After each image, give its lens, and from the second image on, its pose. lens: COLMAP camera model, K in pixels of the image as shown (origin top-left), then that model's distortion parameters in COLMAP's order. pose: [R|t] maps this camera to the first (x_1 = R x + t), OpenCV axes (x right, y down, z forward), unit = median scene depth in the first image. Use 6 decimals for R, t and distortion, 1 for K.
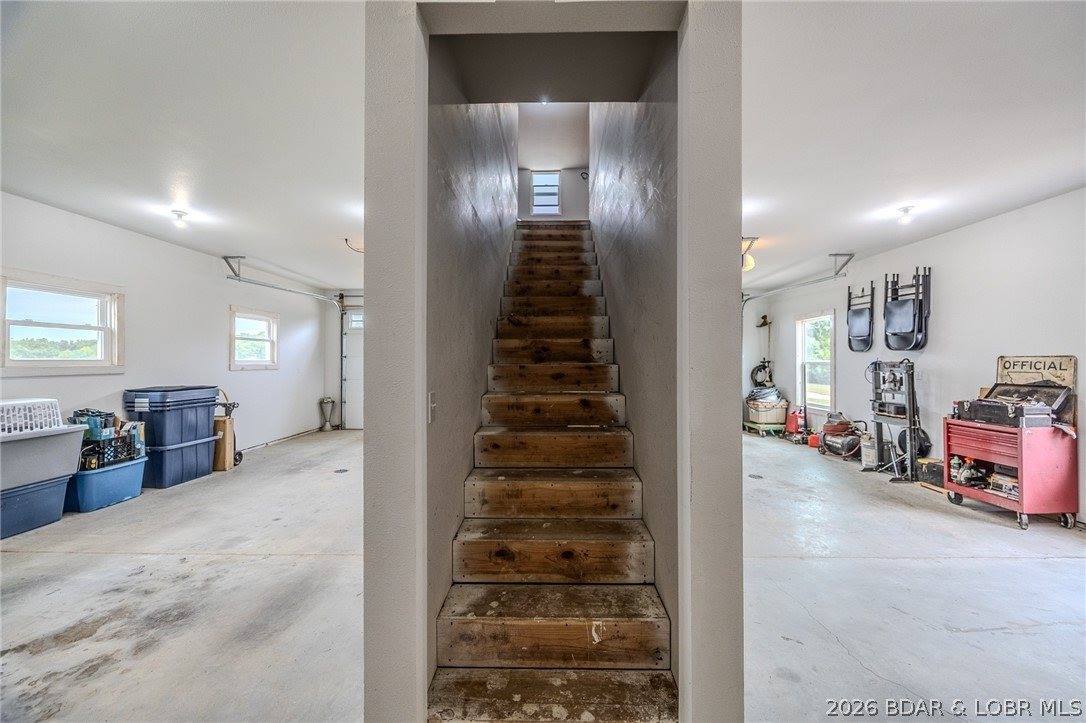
lens RADIAL K [[418.9, 0, 543.0], [0, 418.9, 361.5], [0, 0, 1]] dist [-0.000046, -0.003146]
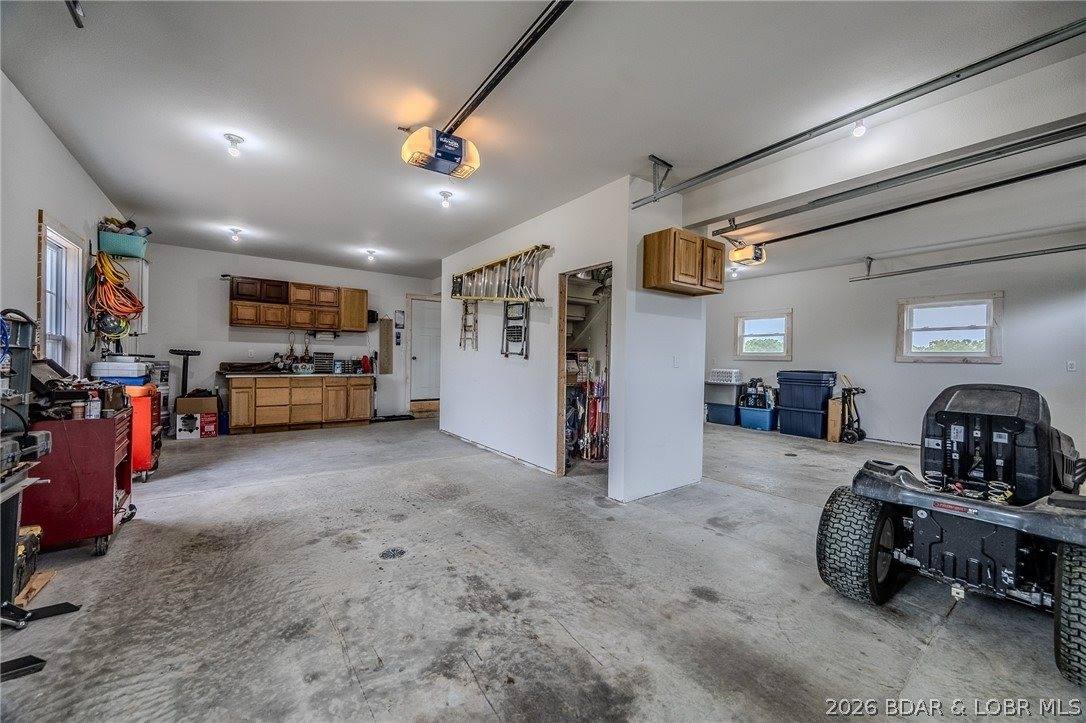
lens RADIAL K [[418.9, 0, 543.0], [0, 418.9, 361.5], [0, 0, 1]] dist [-0.000046, -0.003146]
pose [[-0.800021, -0.013507, -0.599820, 0.869354], [-0.016759, 0.999860, -0.000163, 0.054854], [0.599738, 0.009922, -0.800135, 1.943035]]
